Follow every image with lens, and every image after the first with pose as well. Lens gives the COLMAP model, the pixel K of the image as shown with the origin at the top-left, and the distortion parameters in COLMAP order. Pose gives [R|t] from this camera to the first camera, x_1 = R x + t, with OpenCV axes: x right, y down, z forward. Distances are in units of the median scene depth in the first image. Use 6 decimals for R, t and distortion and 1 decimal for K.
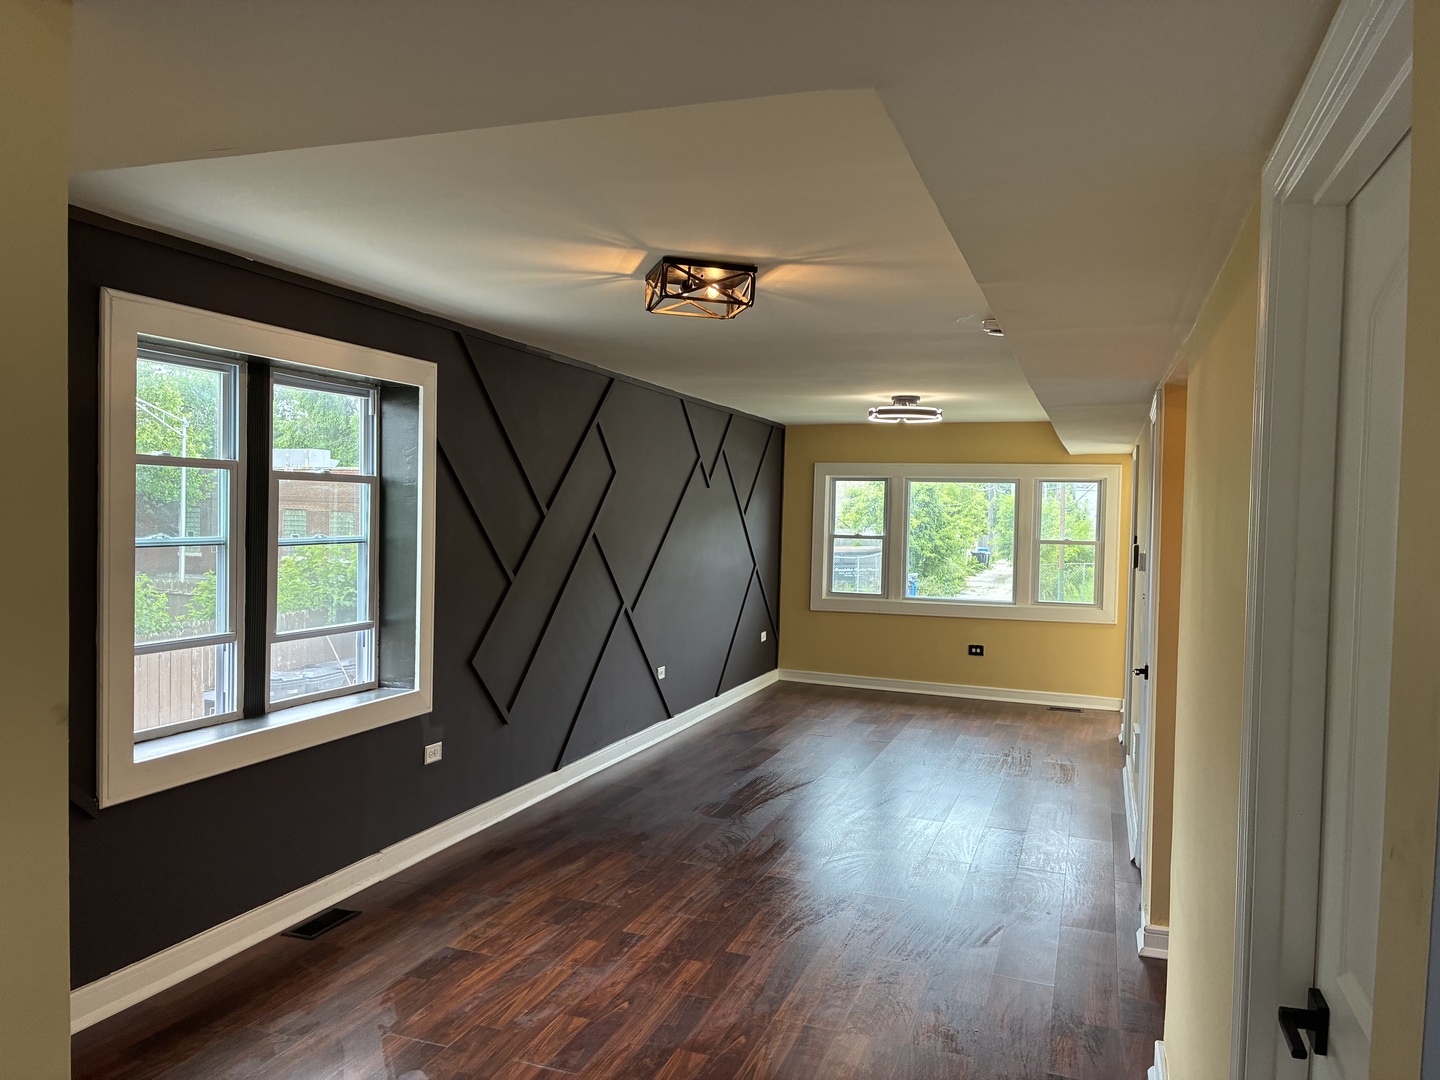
lens RADIAL K [[1083.7, 0, 722.9], [0, 1083.7, 536.6], [0, 0, 1]] dist [0.010425, -0.007626]
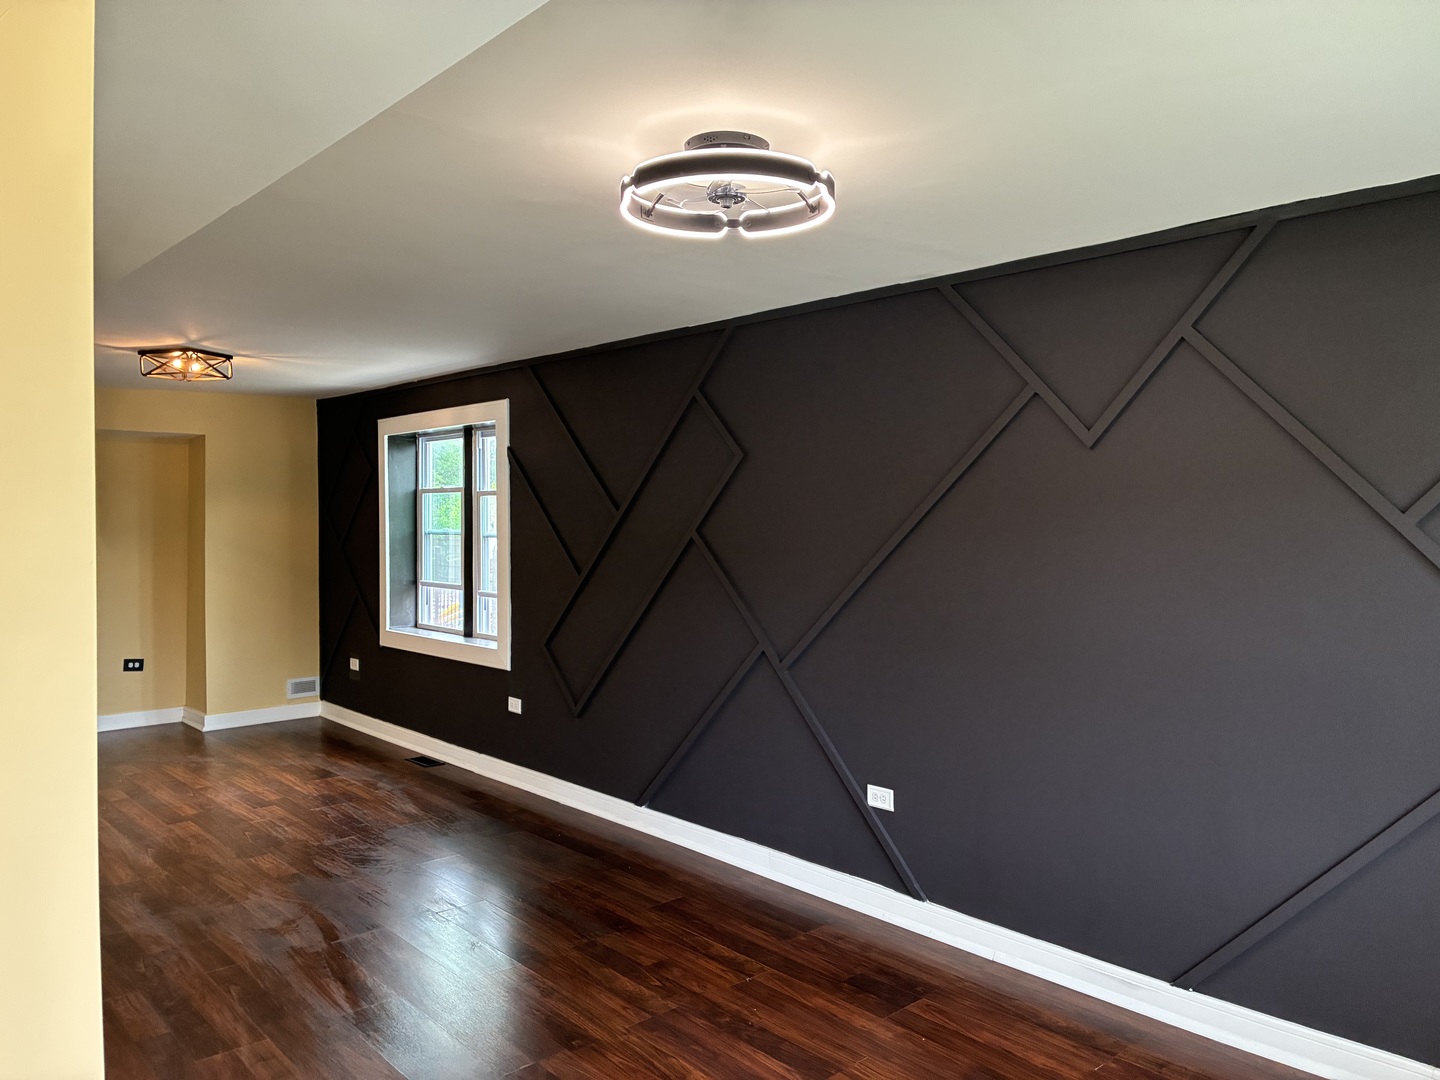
lens RADIAL K [[1083.7, 0, 734.6], [0, 1083.7, 537.3], [0, 0, 1]] dist [0.010425, -0.007626]
pose [[-0.461571, -0.022292, -0.886823, 0.767061], [-0.047876, 0.998853, -0.000189, -0.007103], [0.885810, 0.042370, -0.462109, 1.876156]]
